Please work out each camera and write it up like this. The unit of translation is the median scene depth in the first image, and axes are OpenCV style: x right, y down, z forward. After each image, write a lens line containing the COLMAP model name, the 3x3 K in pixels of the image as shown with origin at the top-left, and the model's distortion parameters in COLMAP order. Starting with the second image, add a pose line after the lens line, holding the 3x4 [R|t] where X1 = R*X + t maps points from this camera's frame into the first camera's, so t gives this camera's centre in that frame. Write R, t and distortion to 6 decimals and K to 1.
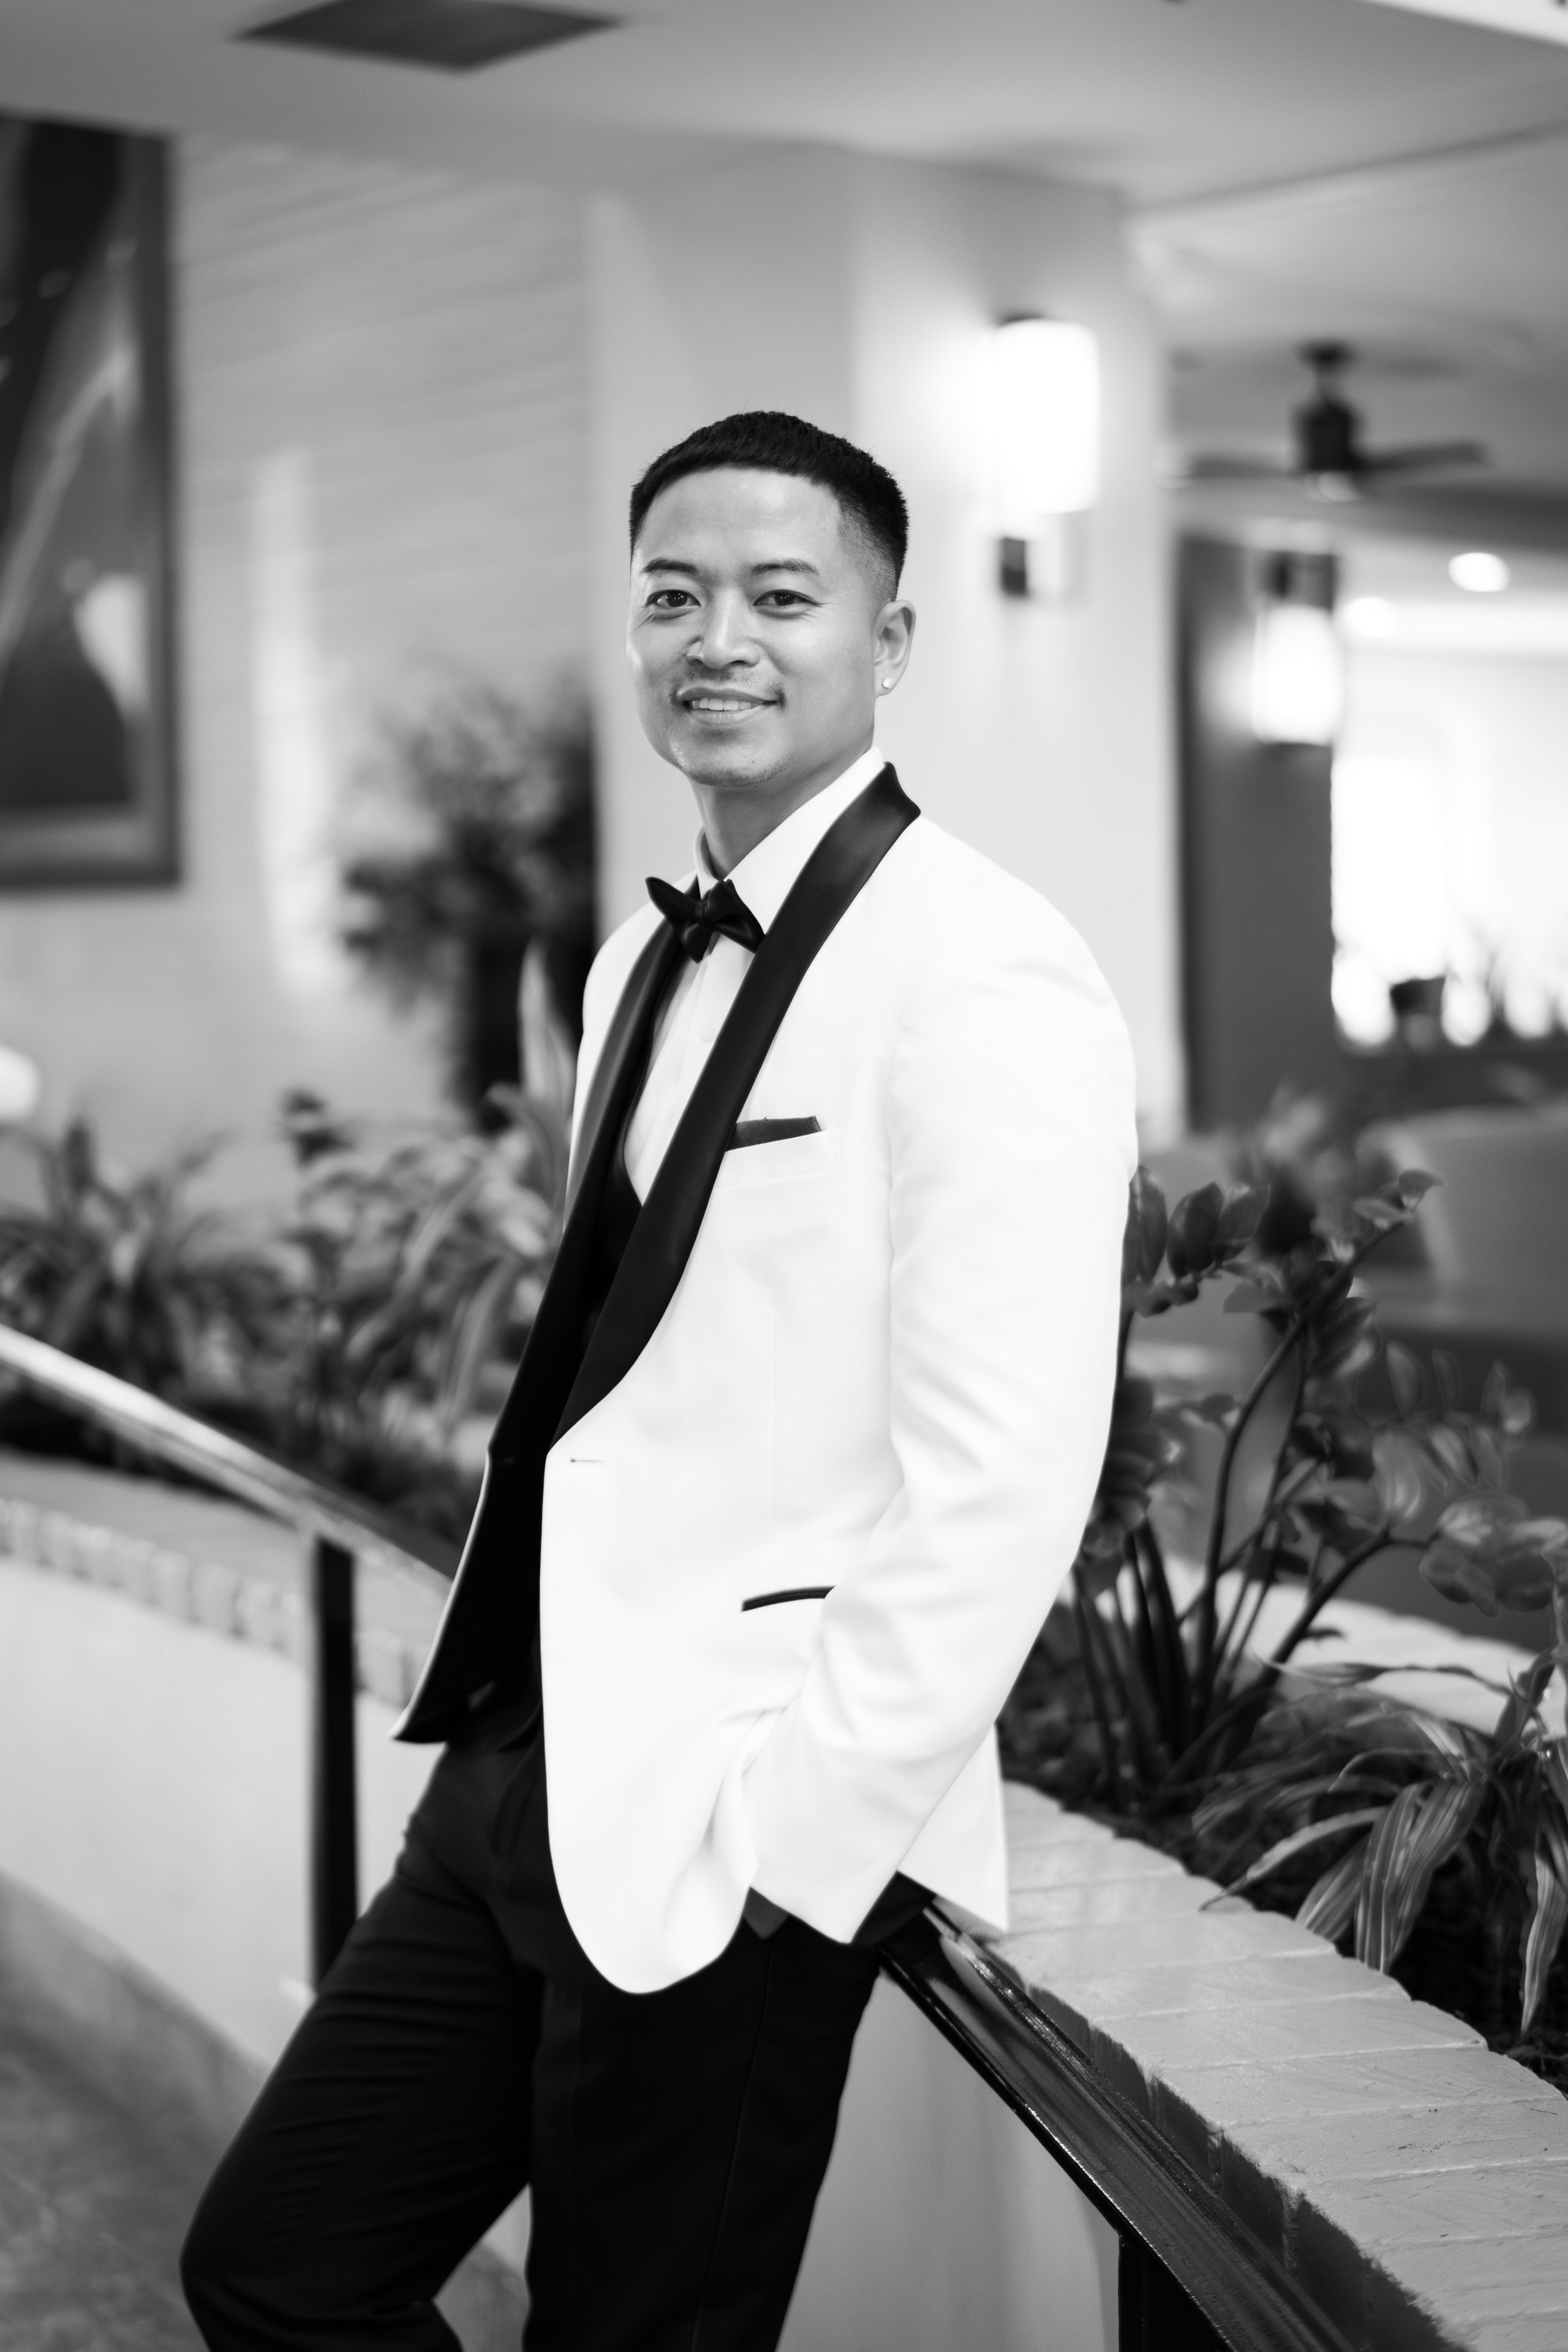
lens RADIAL K [[3973.7, 0, 782.3], [0, 3973.7, 1075.1], [0, 0, 1]] dist [-0.029222, -0.123746]
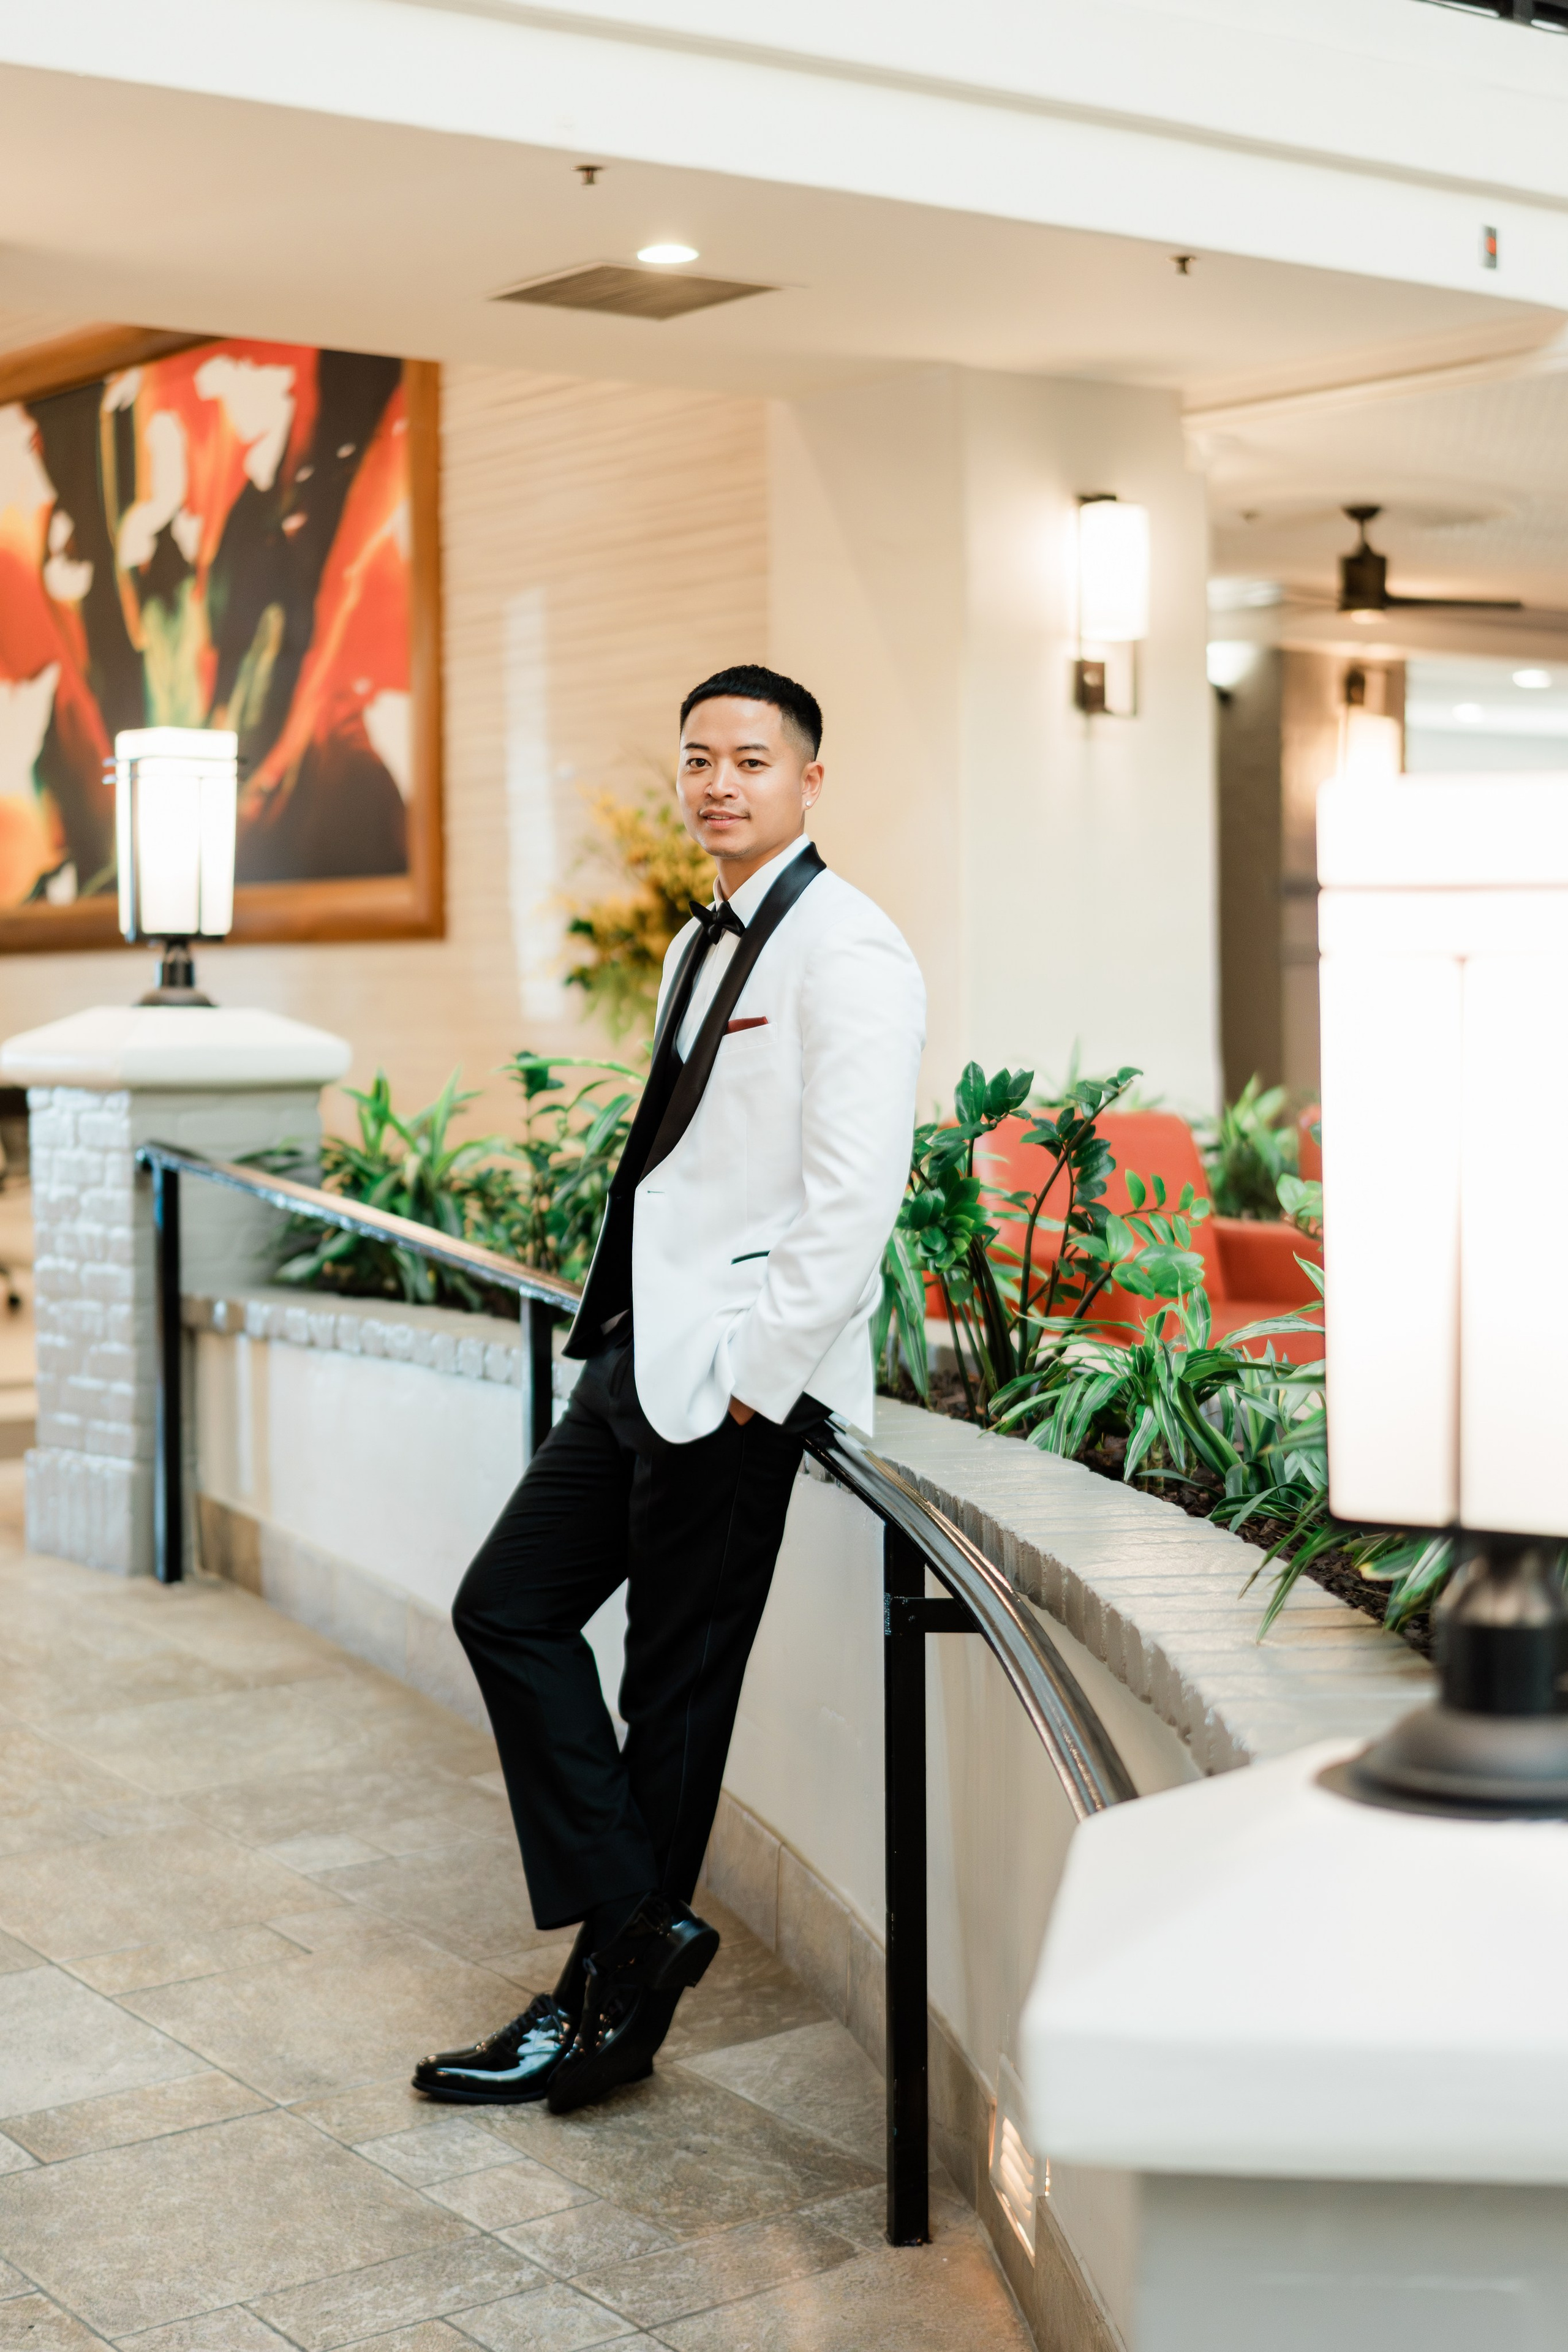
lens RADIAL K [[3812.8, 0, 781.1], [0, 3812.8, 1126.0], [0, 0, 1]] dist [-0.023362, -0.050231]
pose [[0.998156, 0.005765, -0.060435, 0.102346], [-0.005911, 0.999980, -0.002228, 0.053775], [0.060420, 0.002581, 0.998170, -0.723552]]
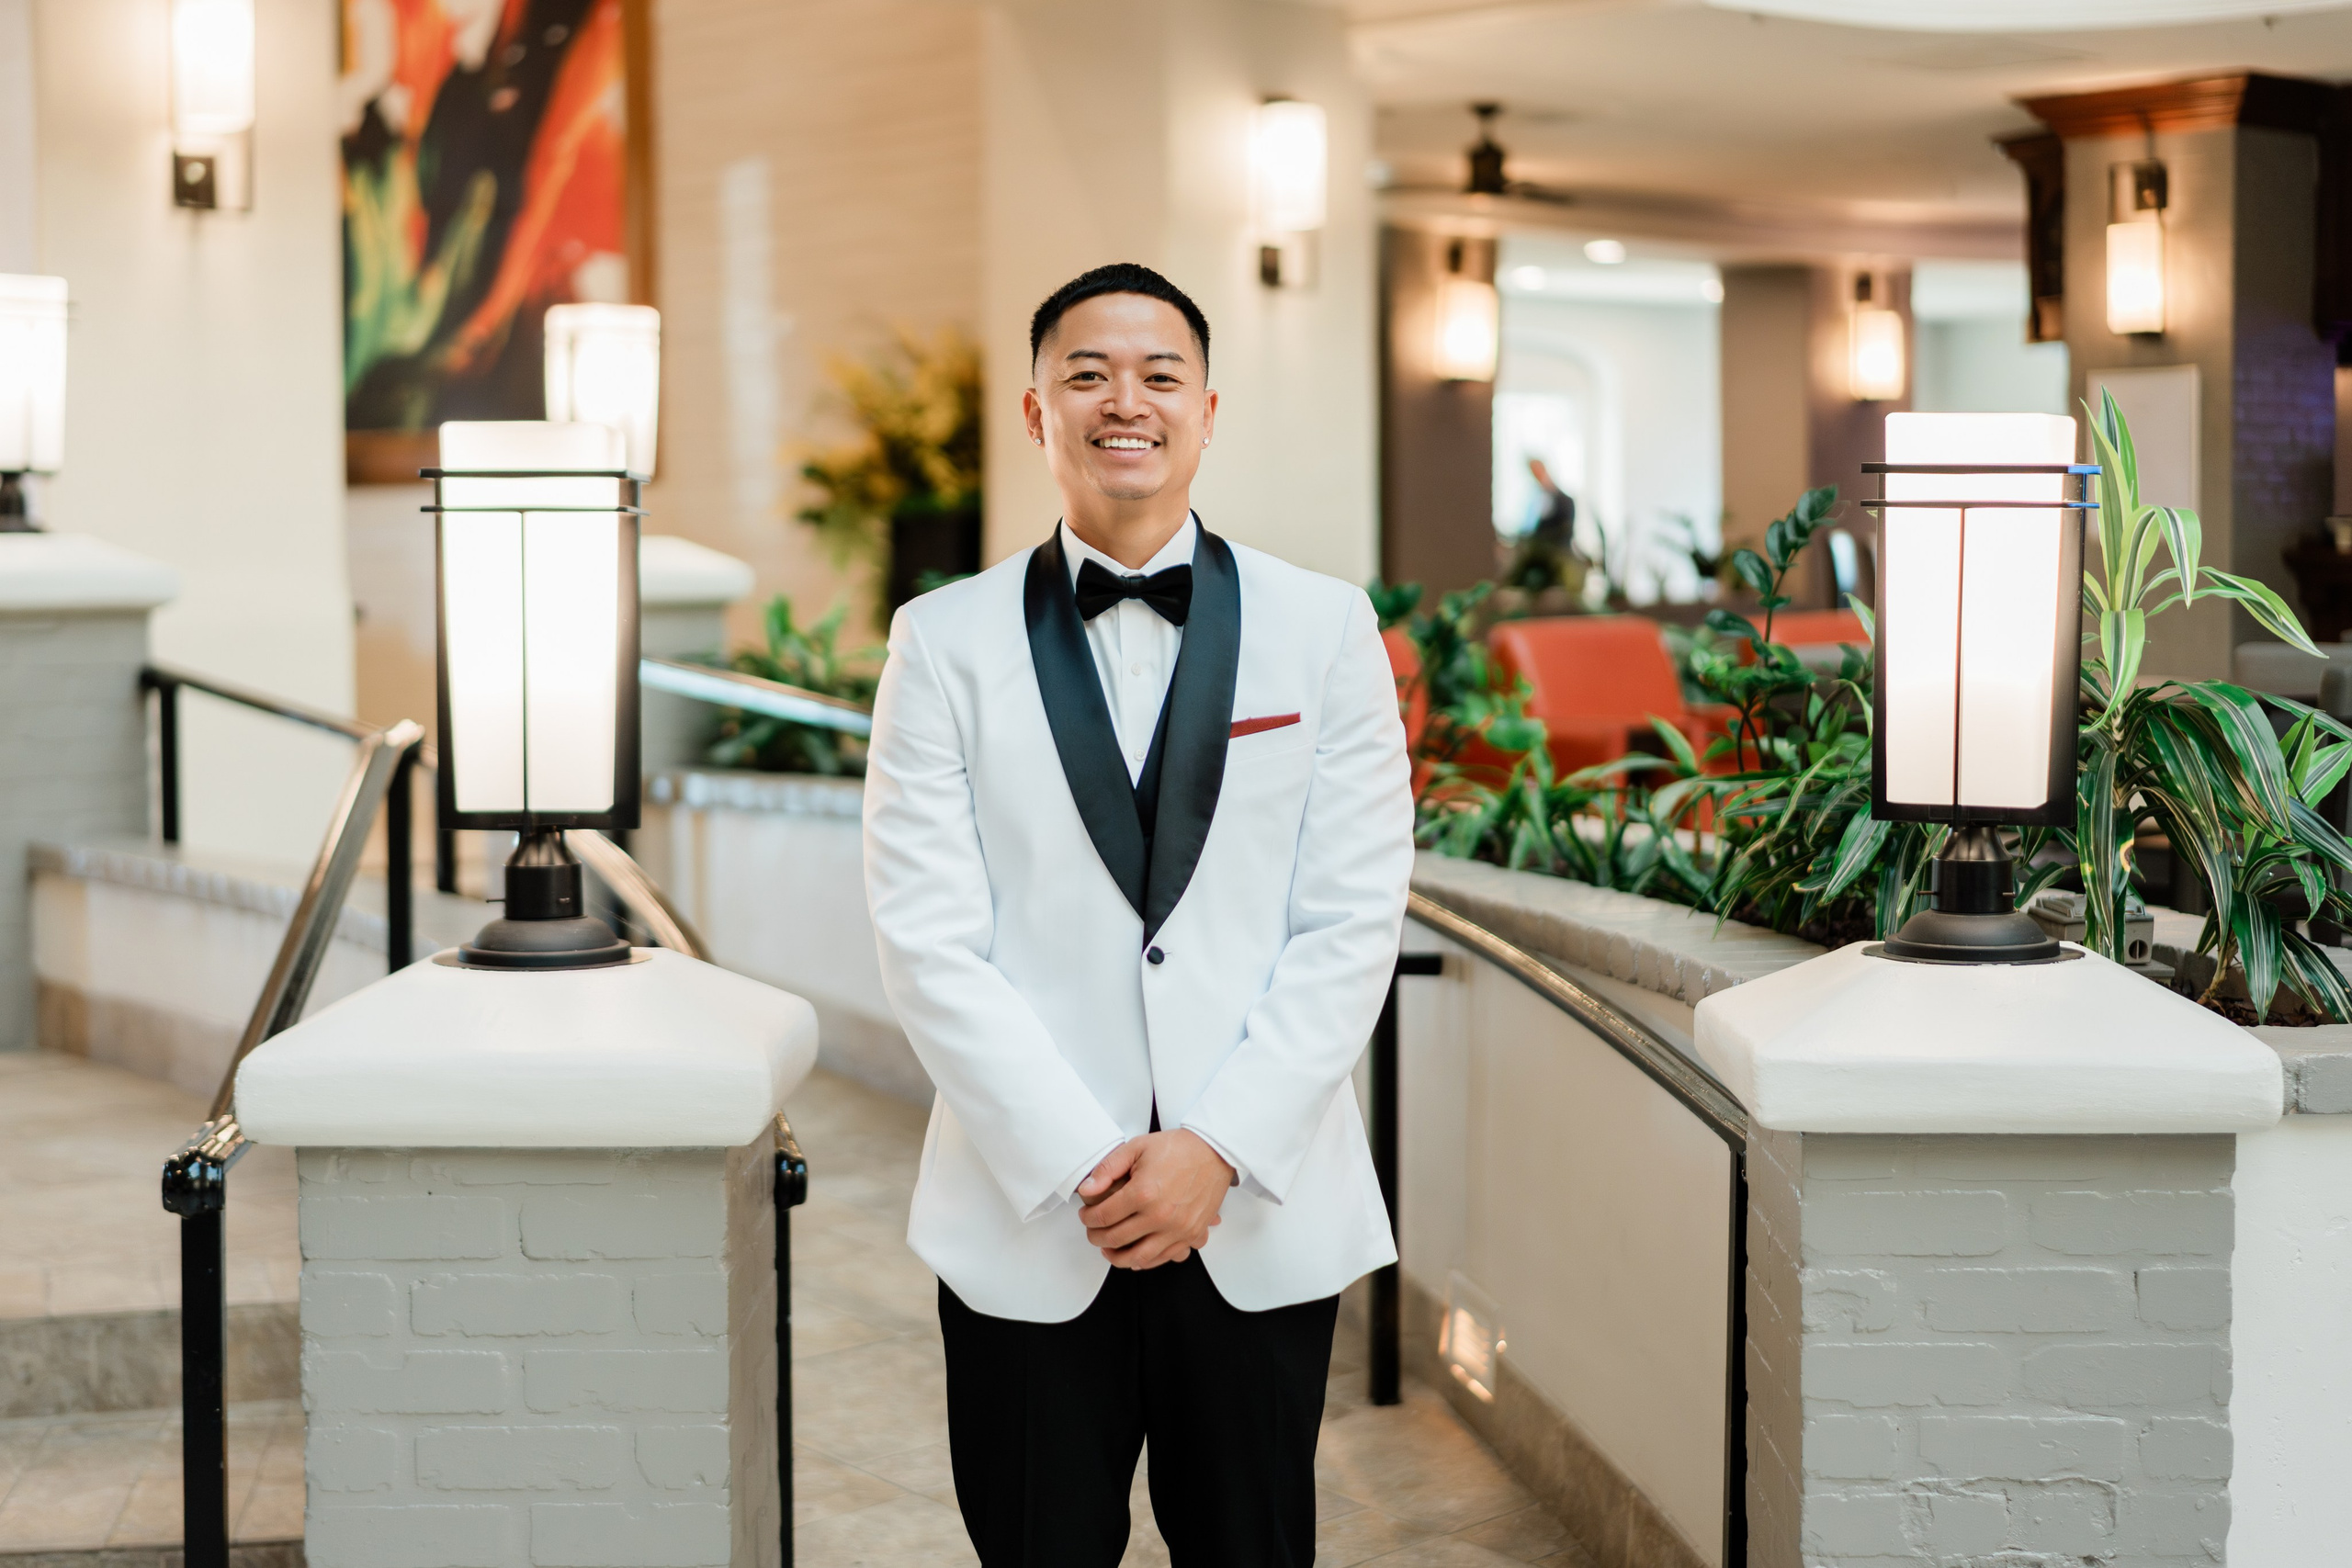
lens RADIAL K [[3812.4, 0, 1176.0], [0, 3812.4, 784.0], [0, 0, 1]] dist [-0.023362, -0.050231]
pose [[0.998815, 0.004659, 0.048435, -0.135370], [-0.005992, 0.999607, 0.027397, 0.081896], [-0.048288, -0.027655, 0.998451, -1.284948]]
